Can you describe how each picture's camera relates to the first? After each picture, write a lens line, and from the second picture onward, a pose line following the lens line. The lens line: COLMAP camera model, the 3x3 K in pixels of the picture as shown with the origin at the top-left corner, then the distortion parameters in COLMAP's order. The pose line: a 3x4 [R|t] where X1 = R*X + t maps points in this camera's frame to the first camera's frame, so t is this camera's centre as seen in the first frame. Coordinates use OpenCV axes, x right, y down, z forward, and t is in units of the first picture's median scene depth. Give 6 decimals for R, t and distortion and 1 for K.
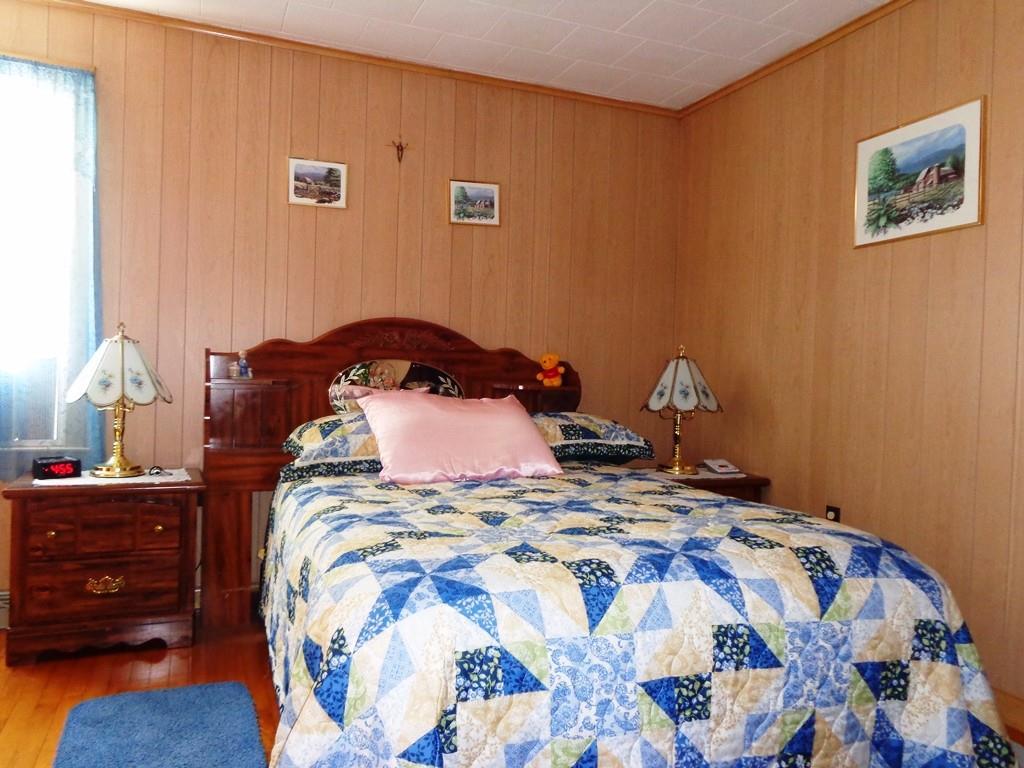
lens RADIAL K [[760.2, 0, 512.0], [0, 760.2, 384.0], [0, 0, 1]] dist [-0.000611, 0.002329]
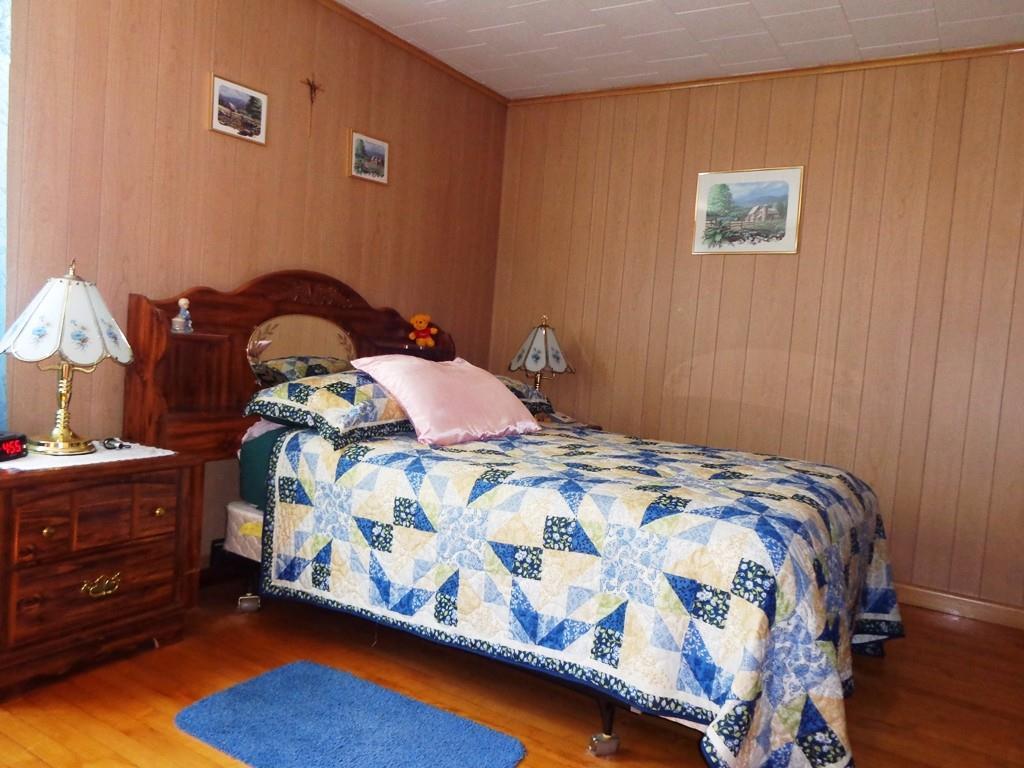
lens RADIAL K [[760.2, 0, 512.0], [0, 760.2, 384.0], [0, 0, 1]] dist [-0.000611, 0.002329]
pose [[0.811519, -0.000797, 0.584326, -0.595177], [-0.045349, 0.996897, 0.064342, -0.022561], [-0.582564, -0.078713, 0.808964, 0.088465]]
